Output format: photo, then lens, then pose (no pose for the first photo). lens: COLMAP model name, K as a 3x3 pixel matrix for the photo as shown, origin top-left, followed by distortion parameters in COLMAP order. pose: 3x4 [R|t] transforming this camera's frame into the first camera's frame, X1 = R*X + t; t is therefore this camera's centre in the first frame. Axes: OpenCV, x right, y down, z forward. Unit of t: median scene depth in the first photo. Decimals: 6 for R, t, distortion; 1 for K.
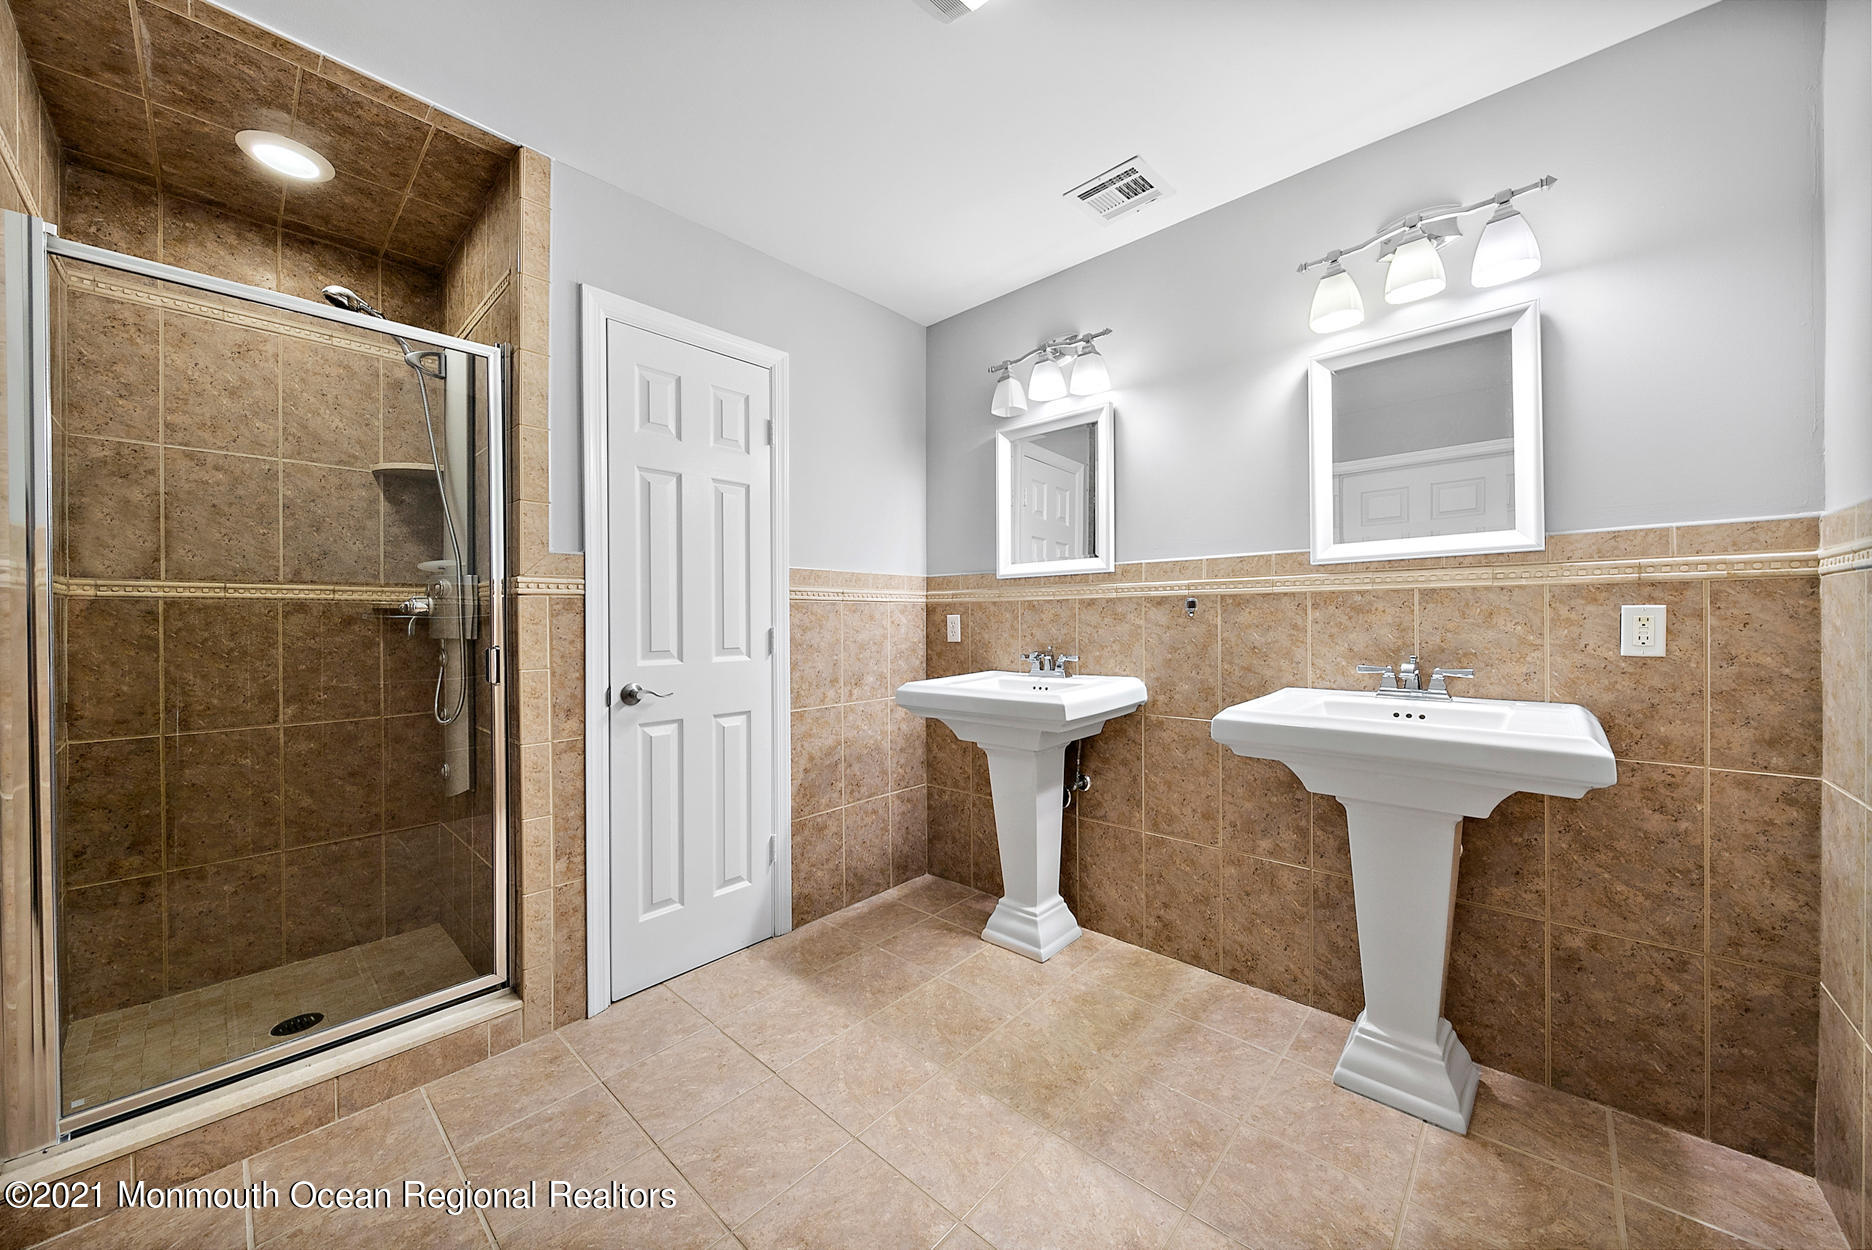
lens RADIAL K [[687.7, 0, 927.8], [0, 687.7, 630.0], [0, 0, 1]] dist [0.001448, -0.003778]
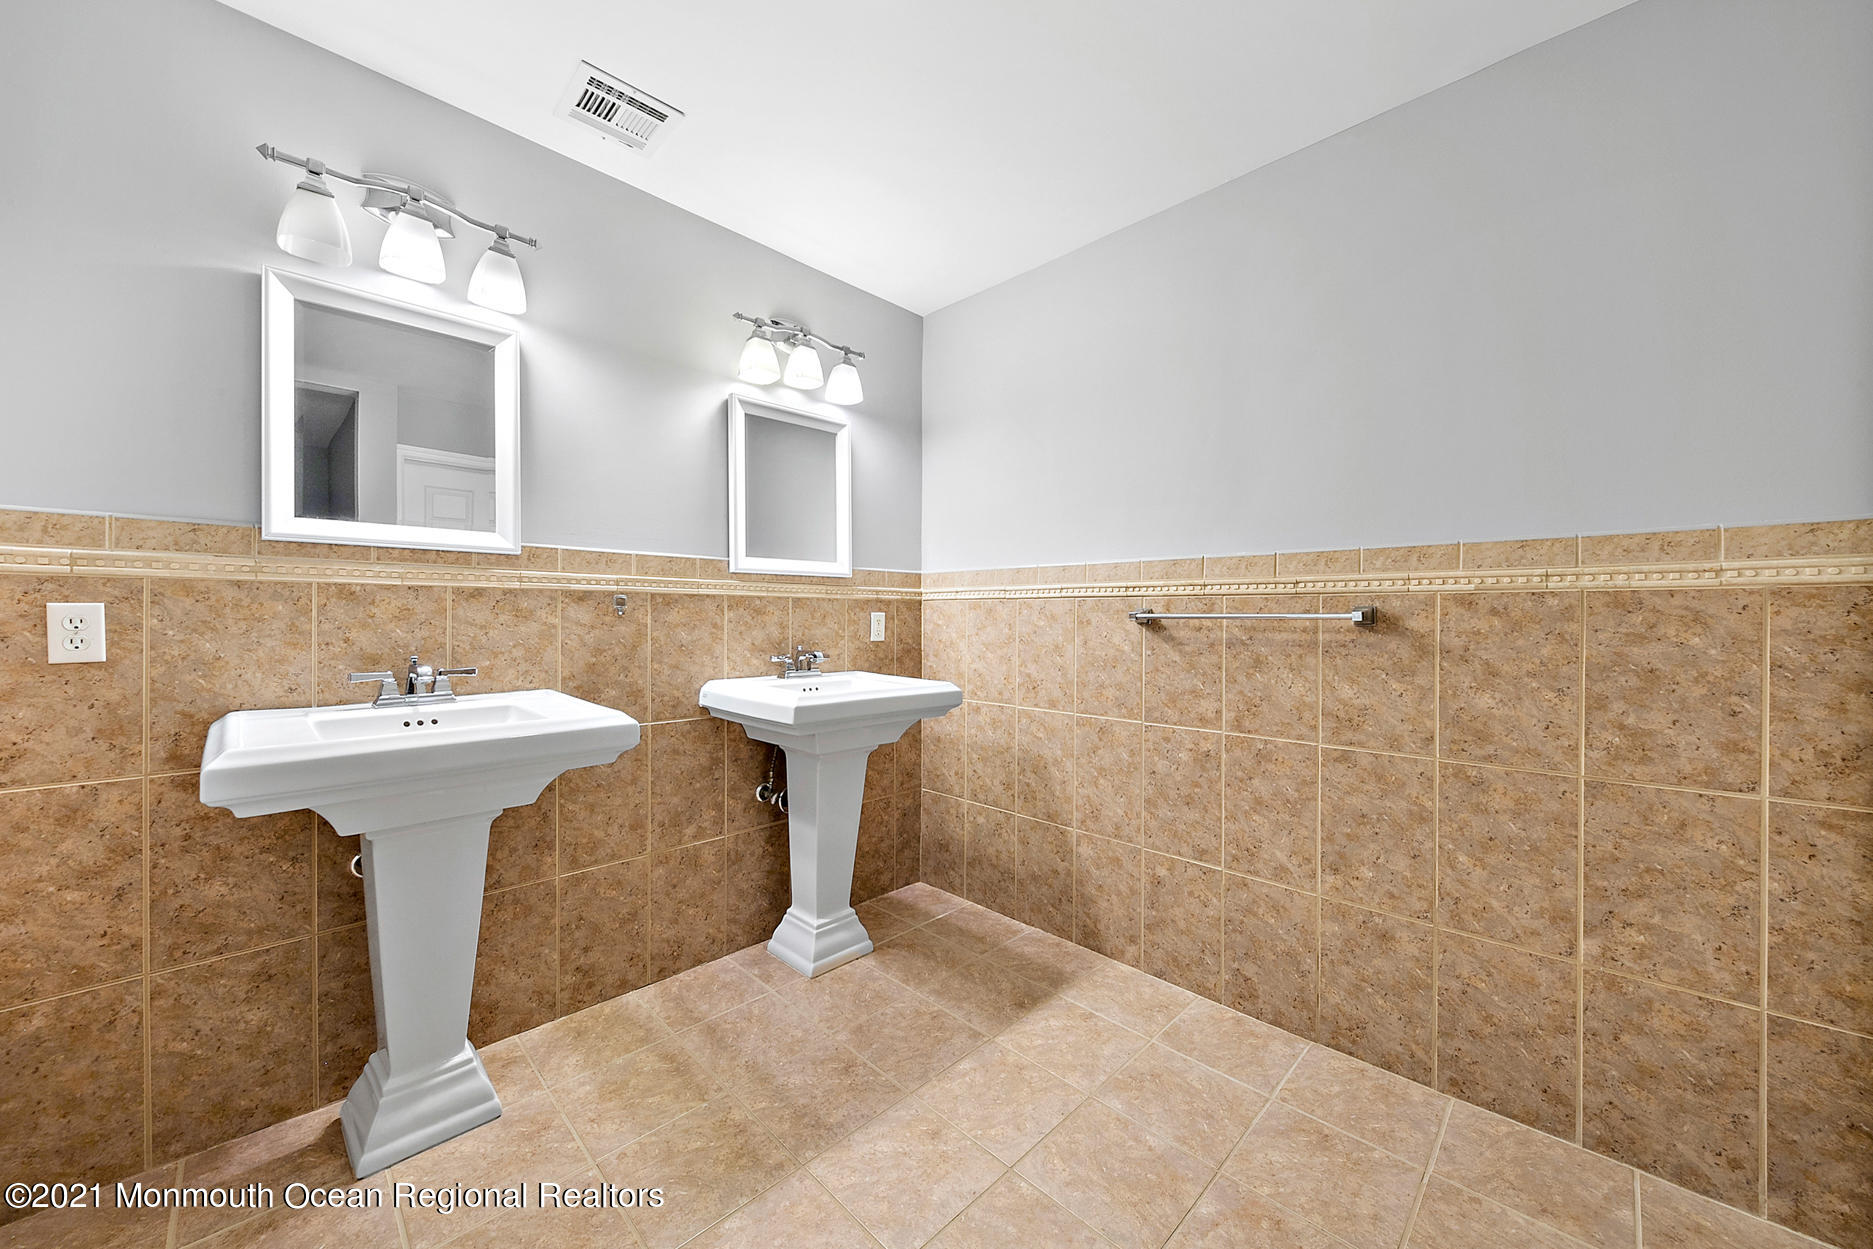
lens RADIAL K [[688.0, 0, 928.3], [0, 688.0, 629.5], [0, 0, 1]] dist [0.001448, -0.003778]
pose [[0.011872, -0.003833, 0.999922, -0.561441], [0.014293, 0.999891, 0.003663, 0.002568], [-0.999827, 0.014248, 0.011926, 0.611383]]
